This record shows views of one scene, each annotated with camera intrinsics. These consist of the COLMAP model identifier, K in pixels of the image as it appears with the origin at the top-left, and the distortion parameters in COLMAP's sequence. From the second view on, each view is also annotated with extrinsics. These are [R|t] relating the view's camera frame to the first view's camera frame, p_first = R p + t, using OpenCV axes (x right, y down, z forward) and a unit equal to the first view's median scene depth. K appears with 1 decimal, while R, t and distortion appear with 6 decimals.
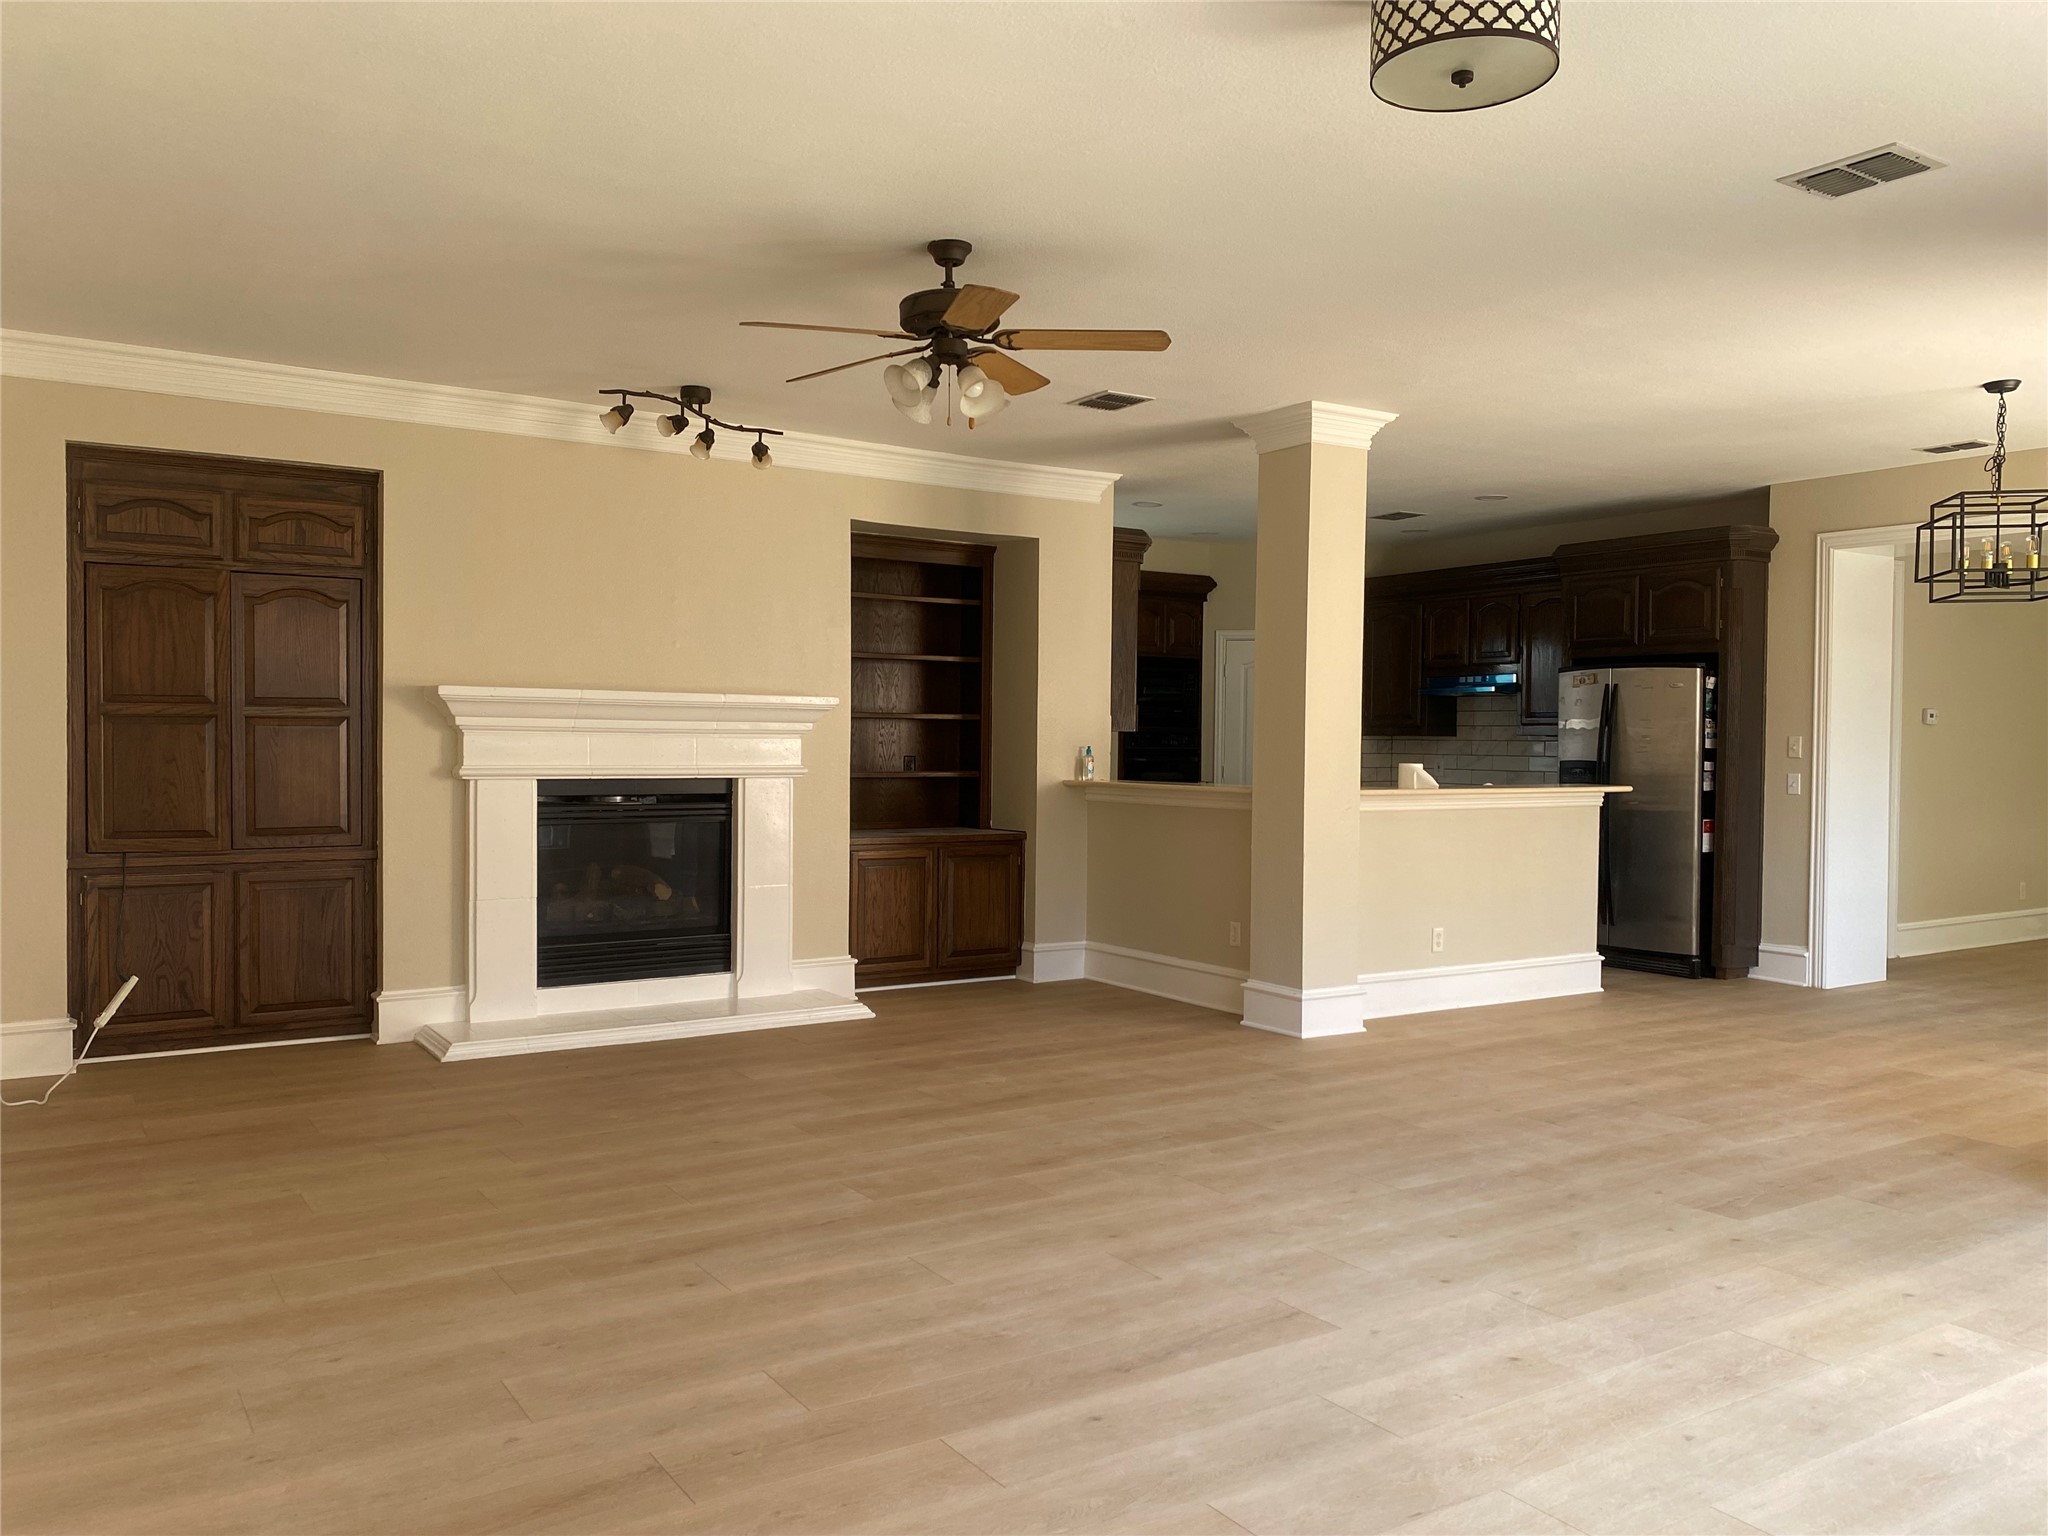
lens RADIAL K [[1589.0, 0, 1027.3], [0, 1589.0, 758.7], [0, 0, 1]] dist [0.074234, -0.084647]
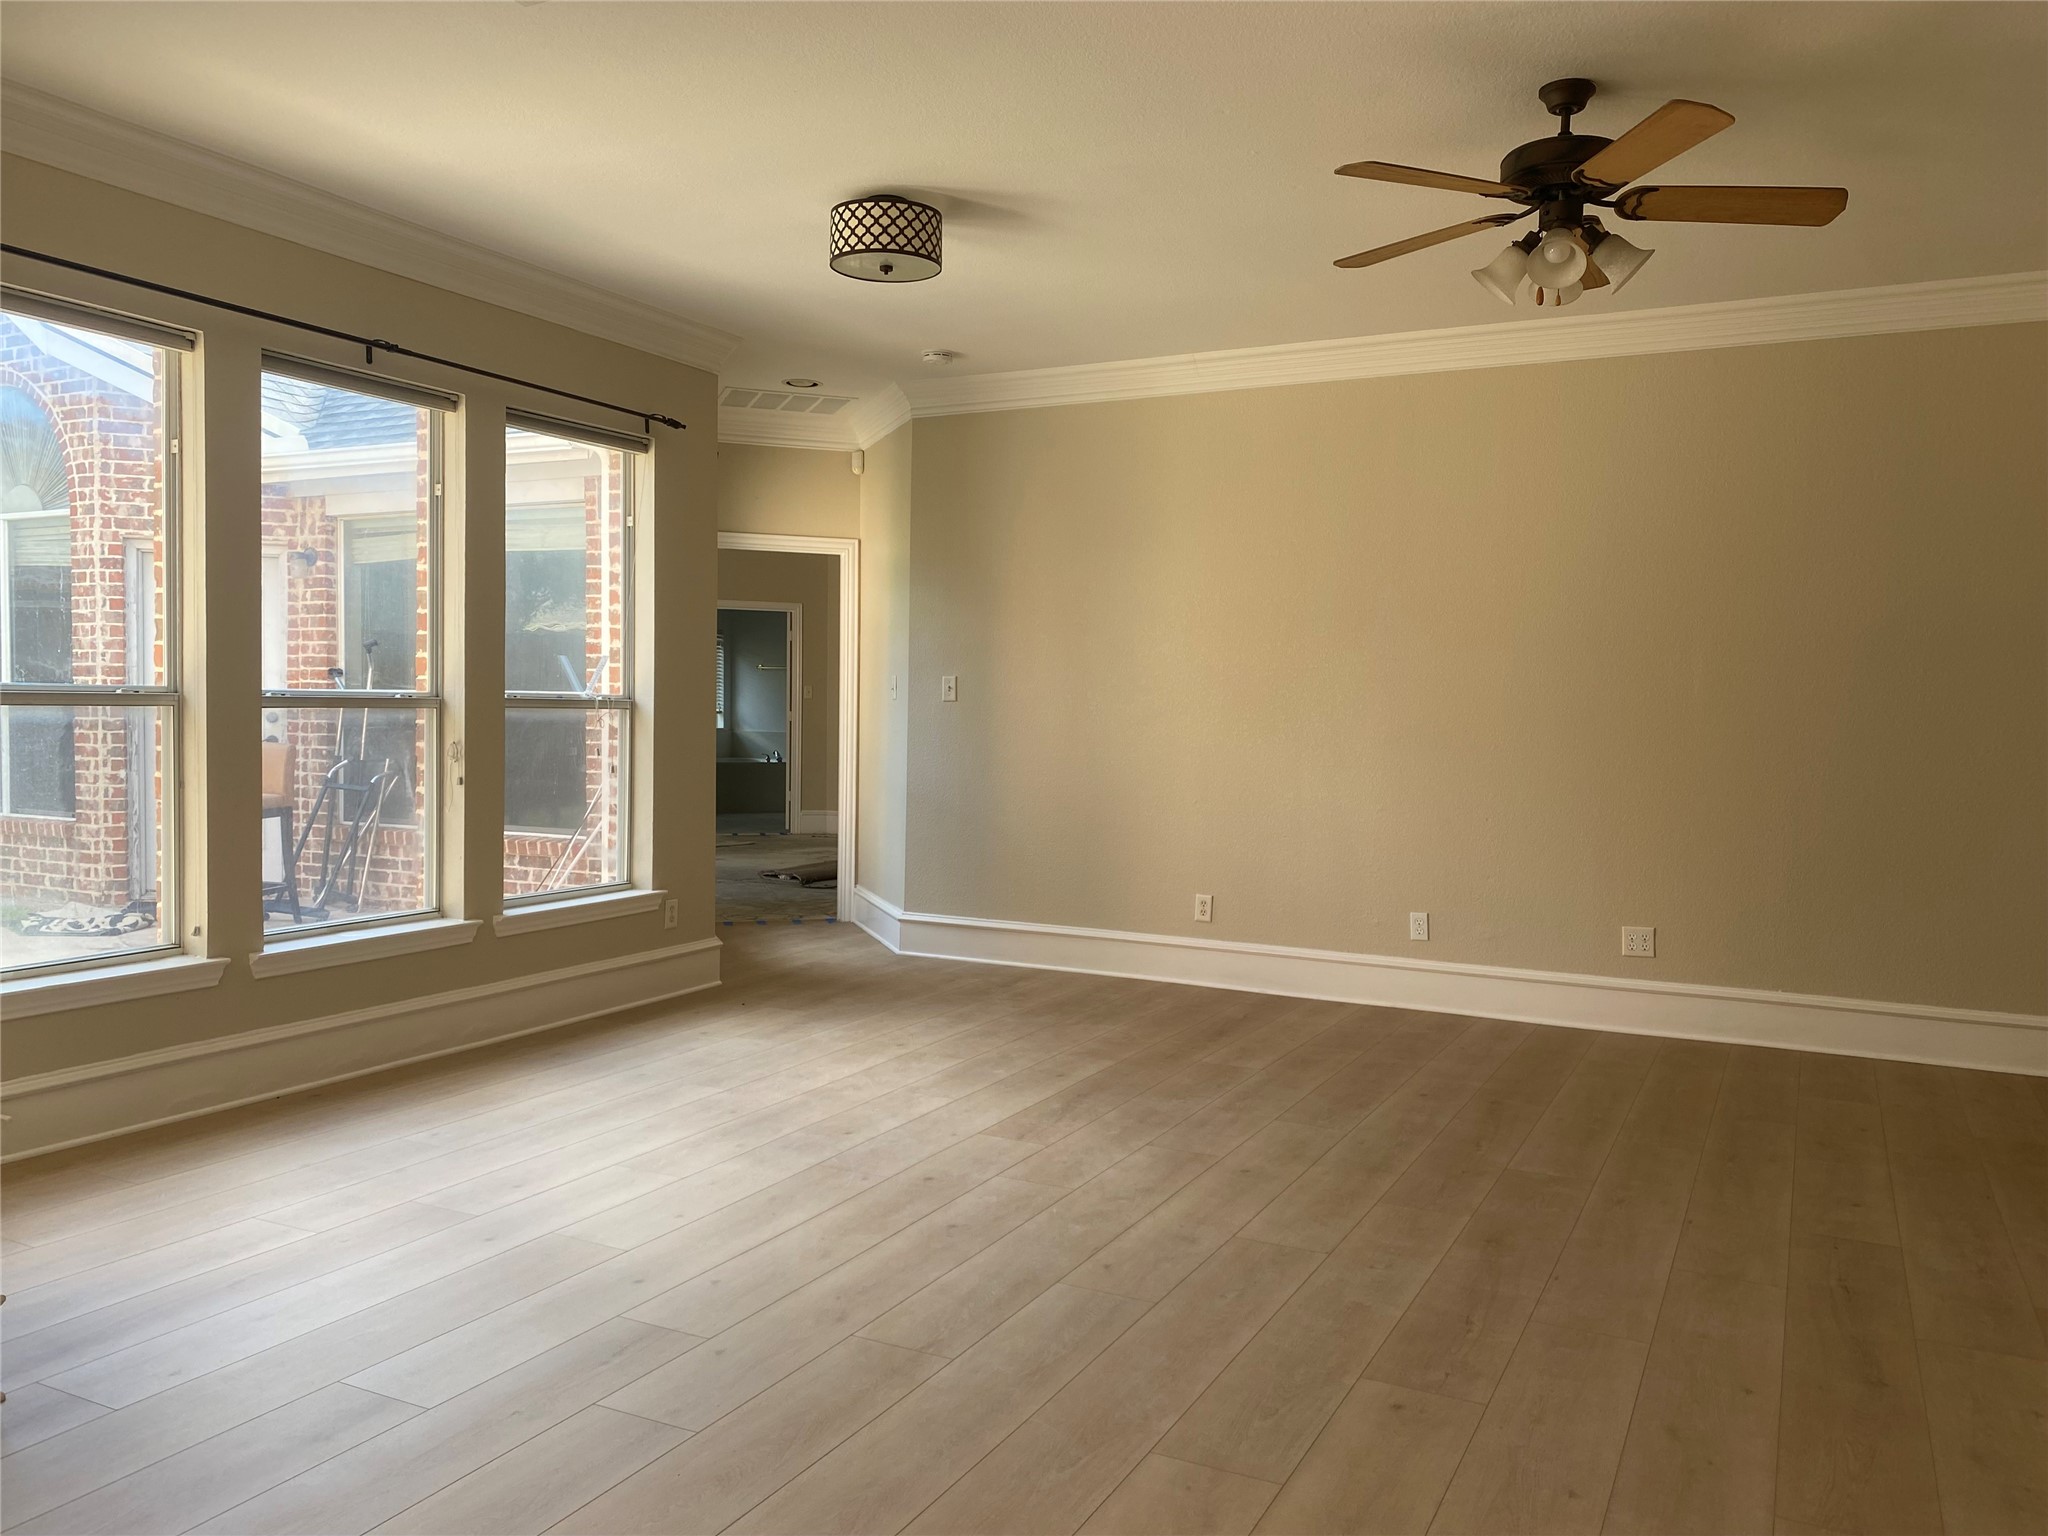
lens RADIAL K [[1589.0, 0, 1027.3], [0, 1589.0, 758.7], [0, 0, 1]] dist [0.074234, -0.084647]
pose [[-0.868155, -0.008783, -0.496216, 0.666351], [-0.034533, 0.998489, 0.042744, -0.001115], [0.495091, 0.054244, -0.867146, 1.761611]]
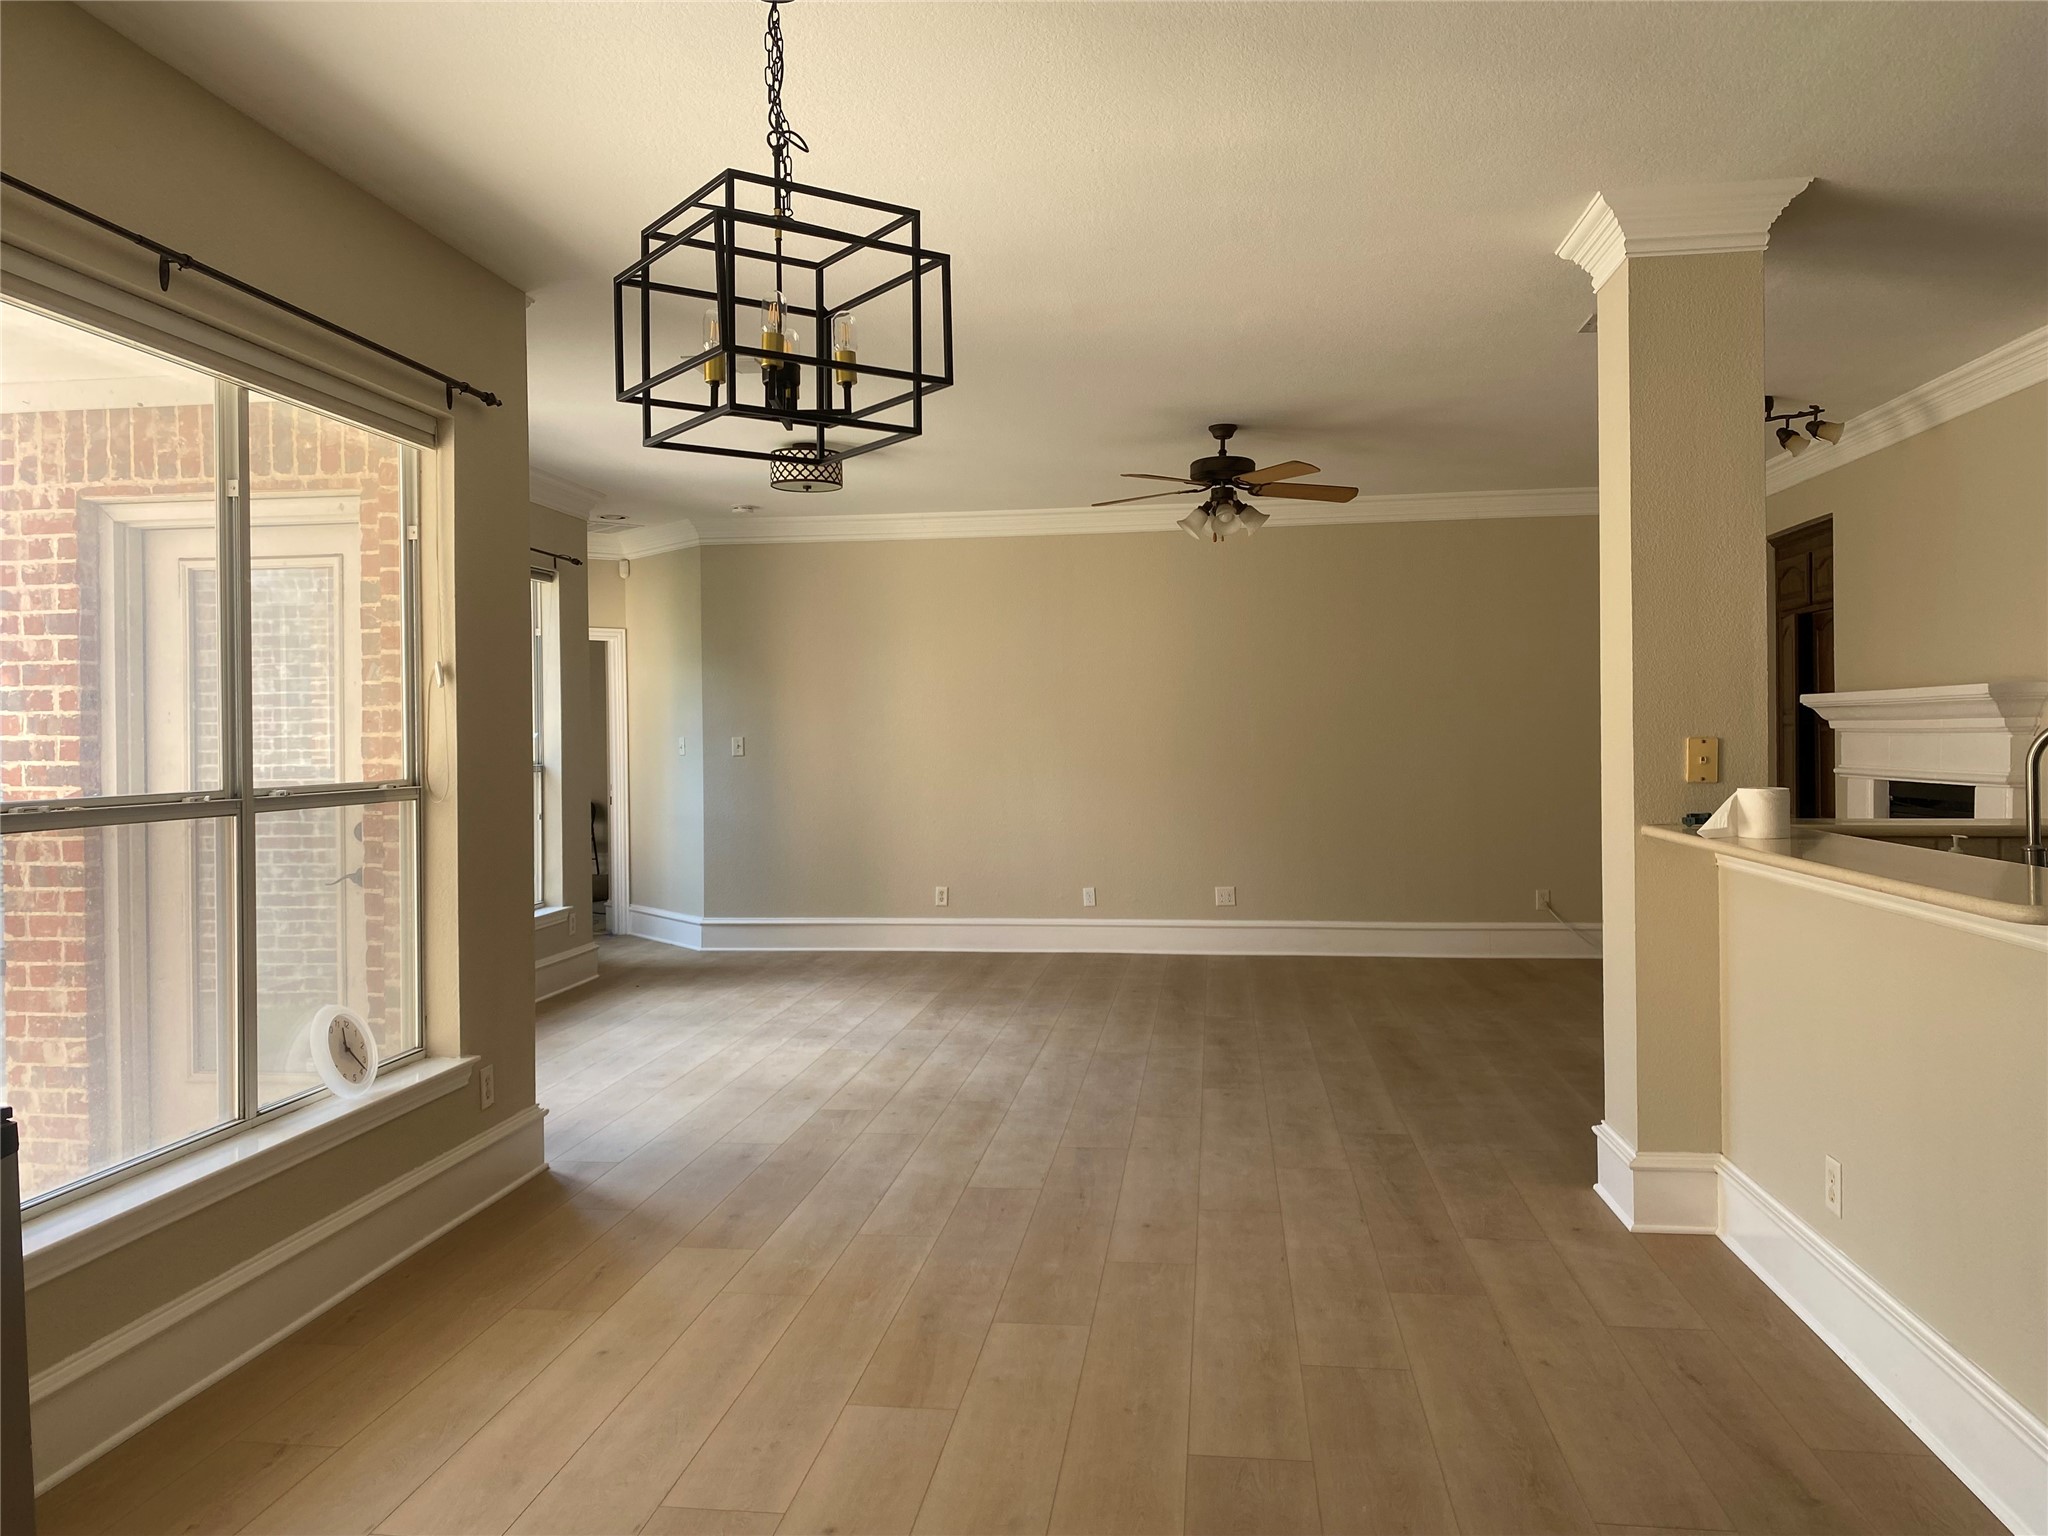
lens RADIAL K [[1589.0, 0, 1027.3], [0, 1589.0, 758.7], [0, 0, 1]] dist [0.074234, -0.084647]
pose [[-0.662563, 0.018783, -0.748771, 1.370472], [0.000001, 0.999686, 0.025076, -0.043802], [0.749006, 0.016614, -0.662354, 2.075357]]
